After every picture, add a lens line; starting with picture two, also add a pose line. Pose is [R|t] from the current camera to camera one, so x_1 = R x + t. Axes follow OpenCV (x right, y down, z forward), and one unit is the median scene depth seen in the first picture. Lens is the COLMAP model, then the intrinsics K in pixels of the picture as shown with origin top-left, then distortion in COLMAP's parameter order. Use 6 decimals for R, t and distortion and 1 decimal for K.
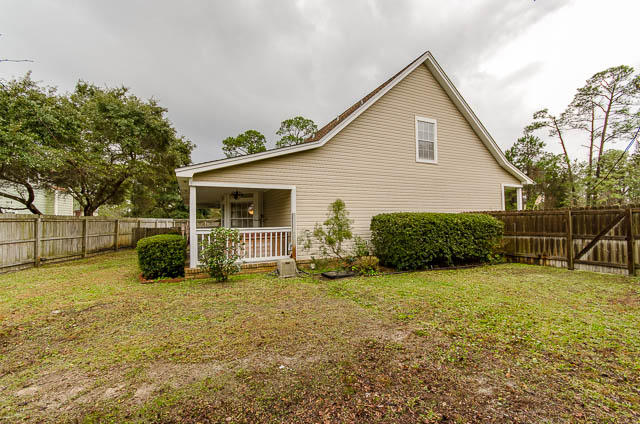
lens RADIAL K [[281.2, 0, 319.8], [0, 281.2, 215.3], [0, 0, 1]] dist [-0.001221, 0.001222]
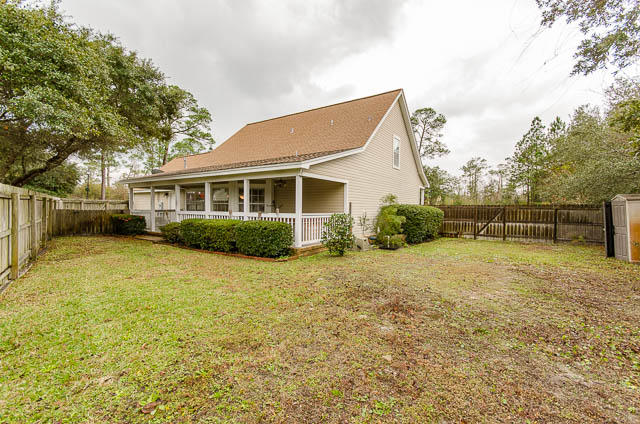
lens RADIAL K [[281.2, 0, 323.5], [0, 281.2, 210.4], [0, 0, 1]] dist [-0.001221, 0.001222]
pose [[0.855227, 0.021882, 0.517791, -0.816495], [-0.038293, 0.999045, 0.021028, 0.006840], [-0.516836, -0.037811, 0.855249, -0.024979]]
